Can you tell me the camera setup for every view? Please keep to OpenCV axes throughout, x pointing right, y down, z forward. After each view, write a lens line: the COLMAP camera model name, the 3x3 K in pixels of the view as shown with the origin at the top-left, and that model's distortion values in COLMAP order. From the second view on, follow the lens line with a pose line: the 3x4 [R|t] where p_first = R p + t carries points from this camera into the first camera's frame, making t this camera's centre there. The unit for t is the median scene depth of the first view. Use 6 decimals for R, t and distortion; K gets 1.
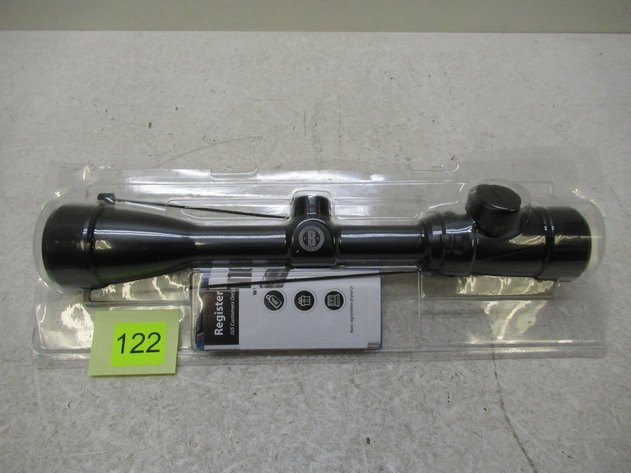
lens RADIAL K [[469.4, 0, 315.5], [0, 469.4, 236.5], [0, 0, 1]] dist [-0.007092, 0.003178]
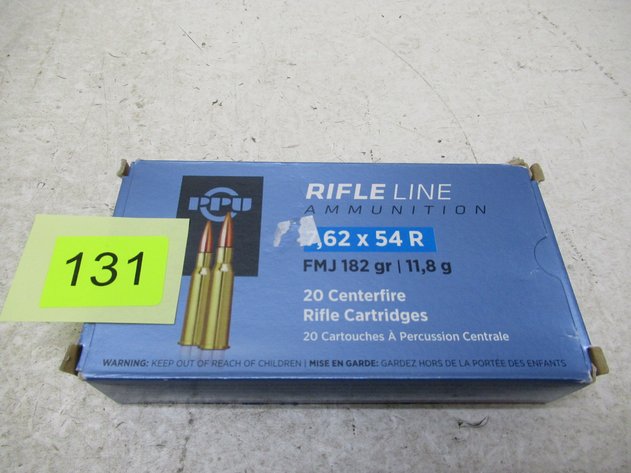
lens RADIAL K [[469.4, 0, 315.5], [0, 469.4, 236.5], [0, 0, 1]] dist [-0.007092, 0.003178]
pose [[0.998249, -0.046626, 0.036404, 0.382147], [0.044485, 0.997350, 0.057571, -0.020093], [-0.038992, -0.055851, 0.997677, 0.369557]]
